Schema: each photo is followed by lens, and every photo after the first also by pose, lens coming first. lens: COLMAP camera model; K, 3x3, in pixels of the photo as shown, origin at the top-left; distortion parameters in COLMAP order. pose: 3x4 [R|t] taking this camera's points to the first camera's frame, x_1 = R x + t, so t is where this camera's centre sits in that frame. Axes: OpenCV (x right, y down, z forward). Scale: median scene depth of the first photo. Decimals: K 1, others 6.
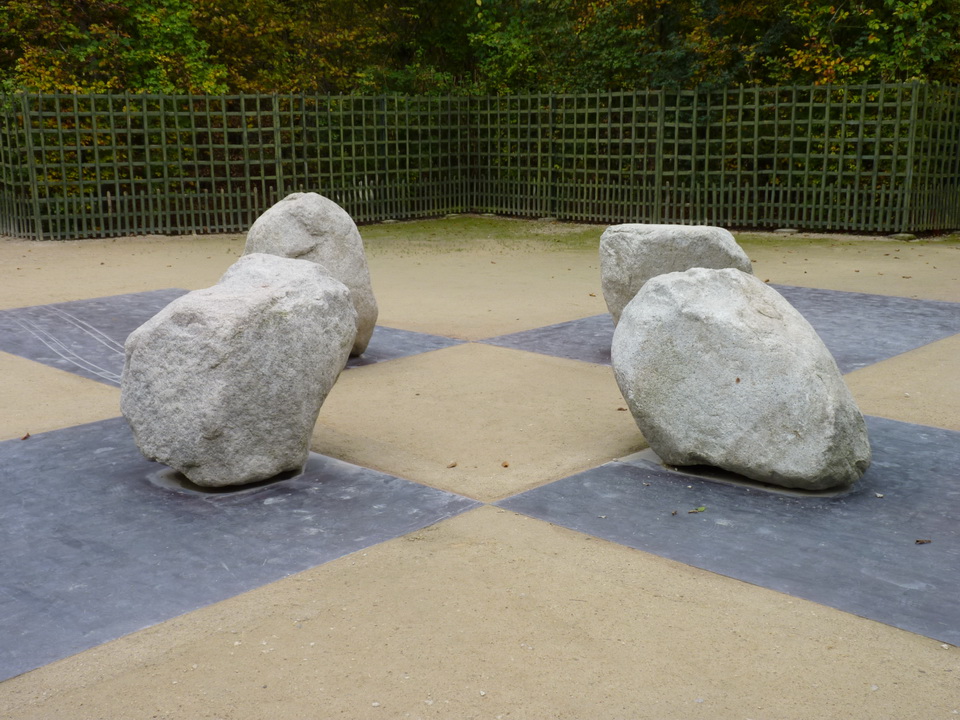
lens RADIAL K [[1101.9, 0, 480.0], [0, 1101.9, 360.0], [0, 0, 1]] dist [0.012716, 0.053785]
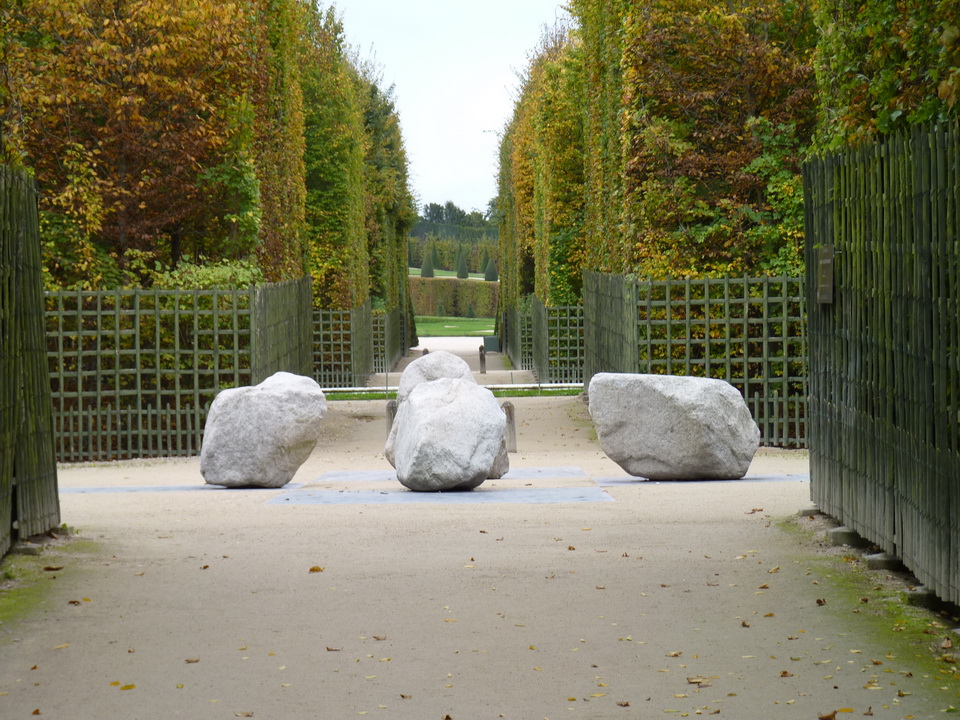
lens RADIAL K [[3606.2, 0, 480.0], [0, 3606.2, 360.0], [0, 0, 1]] dist [0.100880, 0.552170]
pose [[0.690397, -0.009184, -0.723372, 1.529476], [-0.140589, 0.979153, -0.146611, 0.250408], [0.709638, 0.202918, 0.674713, -0.977569]]
